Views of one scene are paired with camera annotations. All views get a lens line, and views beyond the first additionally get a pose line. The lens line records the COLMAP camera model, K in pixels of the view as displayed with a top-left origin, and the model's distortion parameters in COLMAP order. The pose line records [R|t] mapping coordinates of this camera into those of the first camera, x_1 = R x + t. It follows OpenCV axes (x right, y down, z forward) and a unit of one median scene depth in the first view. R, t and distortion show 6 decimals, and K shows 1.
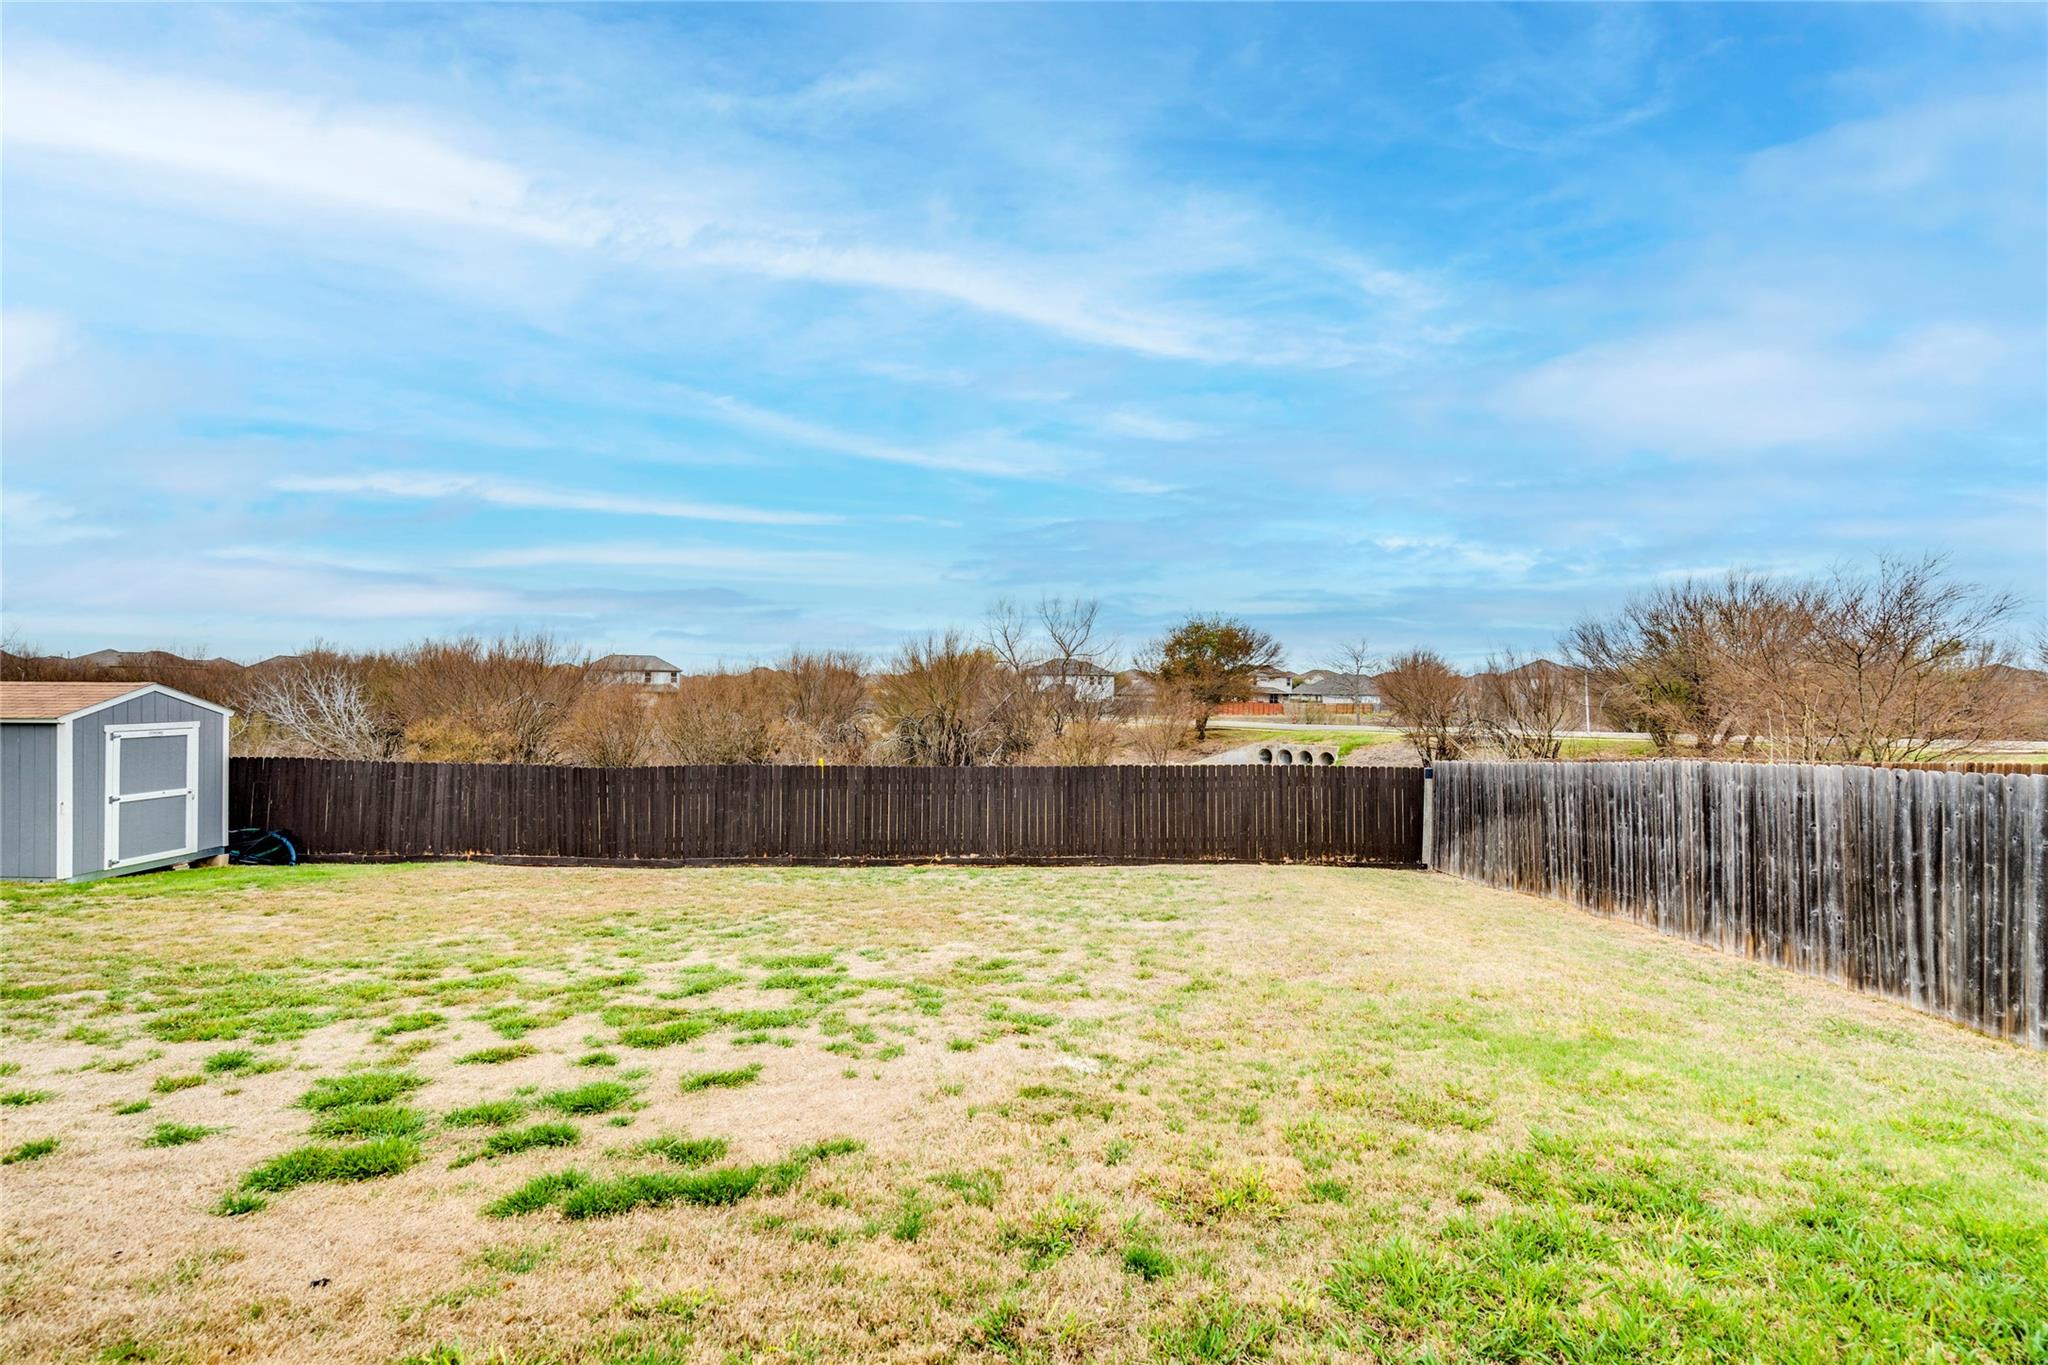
lens RADIAL K [[959.7, 0, 1046.9], [0, 959.7, 690.0], [0, 0, 1]] dist [-0.004562, 0.002661]
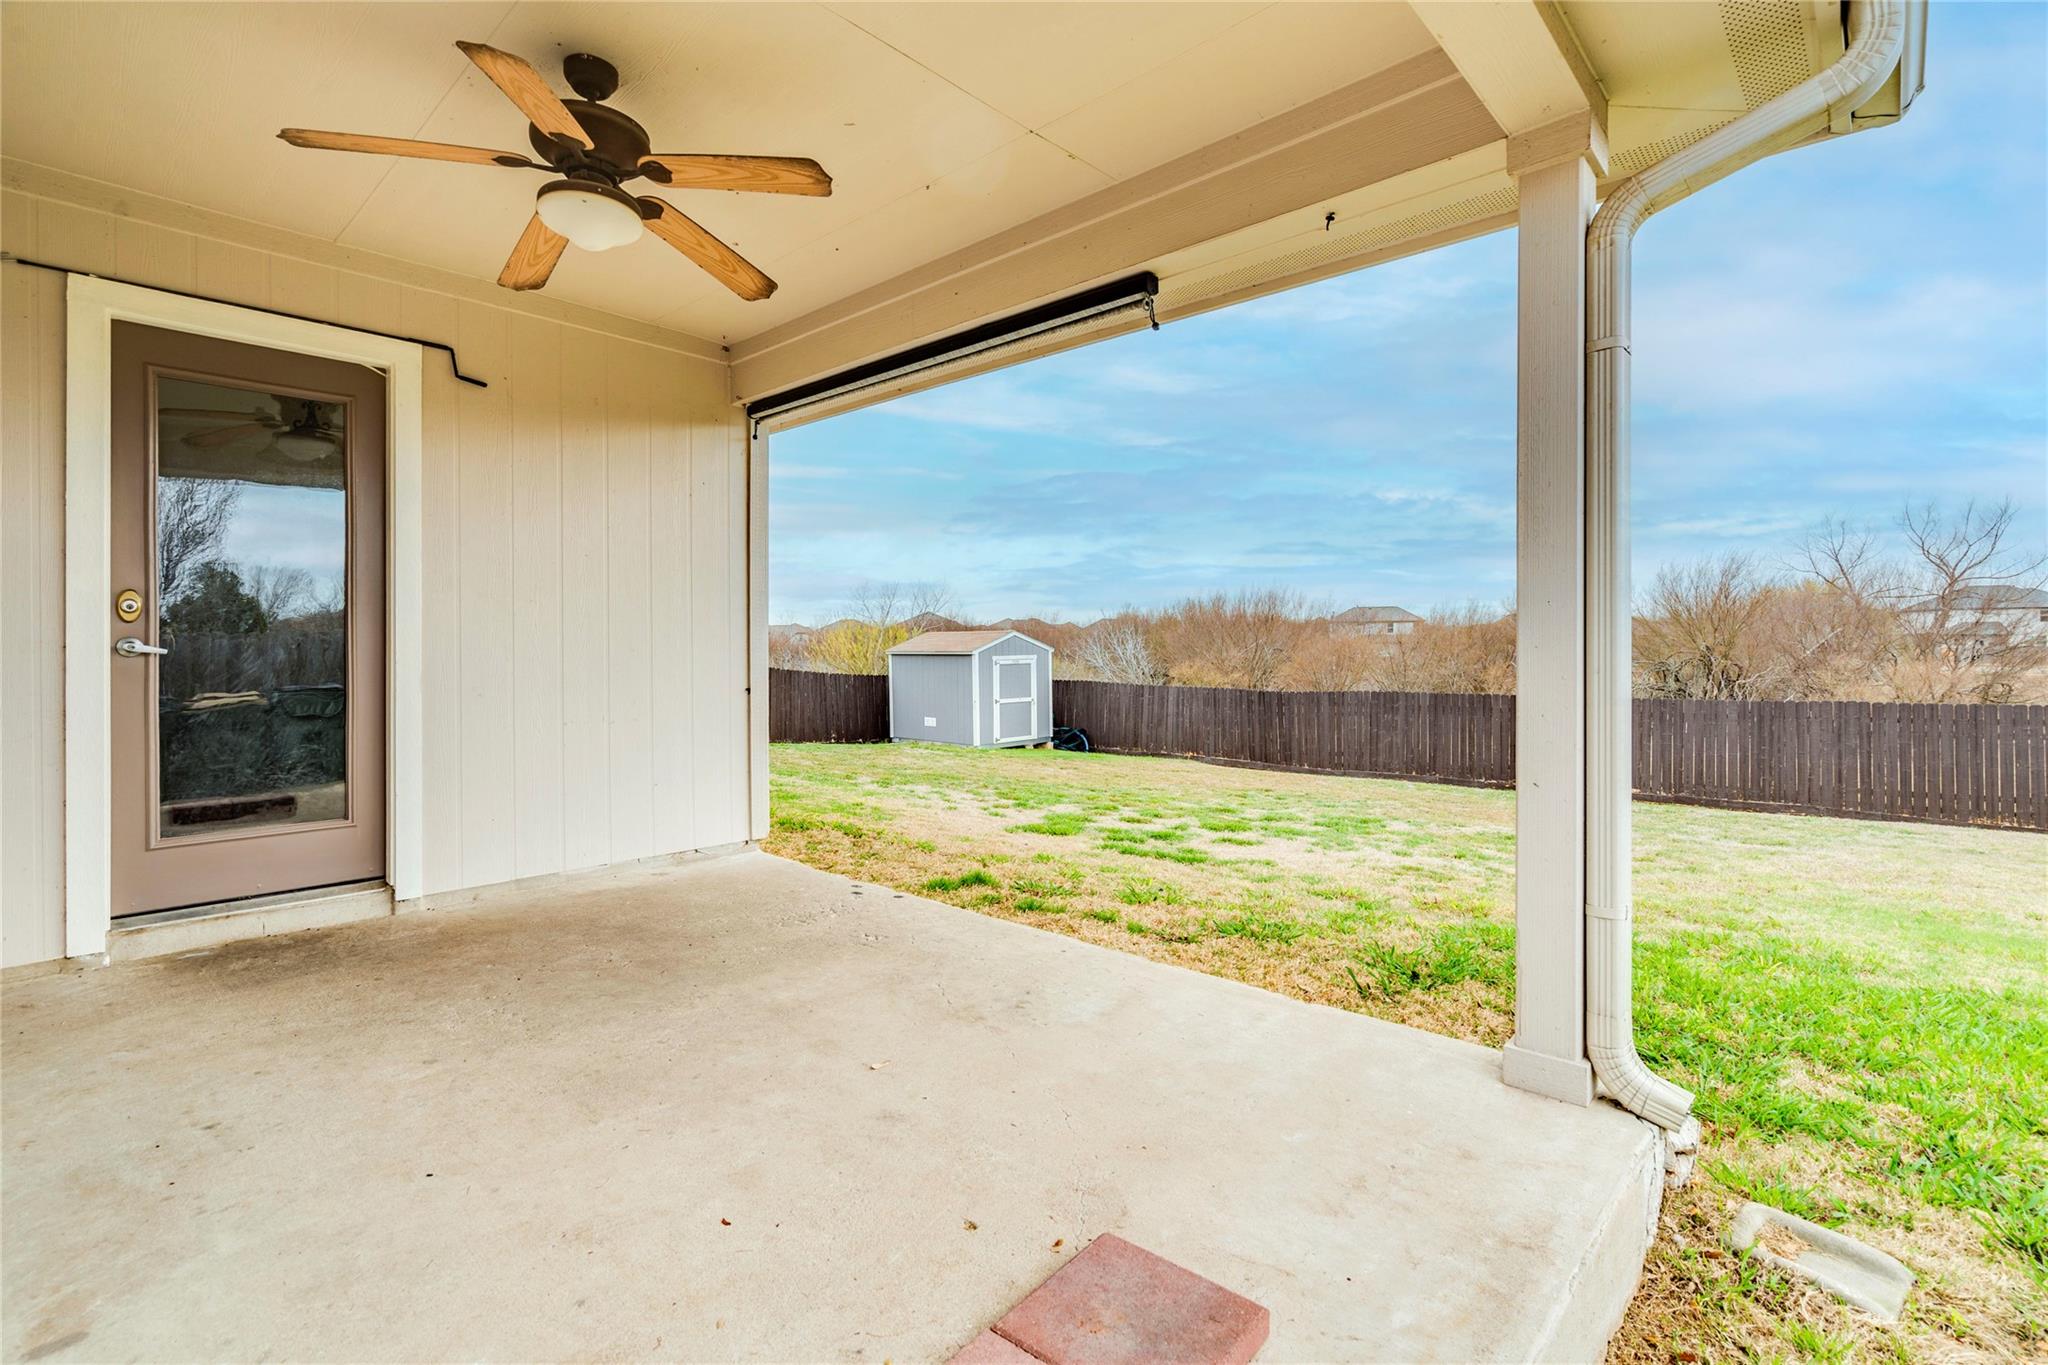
lens RADIAL K [[959.7, 0, 1003.4], [0, 959.7, 669.1], [0, 0, 1]] dist [-0.004562, 0.002661]
pose [[0.710087, 0.002770, -0.704108, 0.154055], [0.017958, 0.999596, 0.022043, 0.018330], [0.703885, -0.028297, 0.709750, -0.127756]]
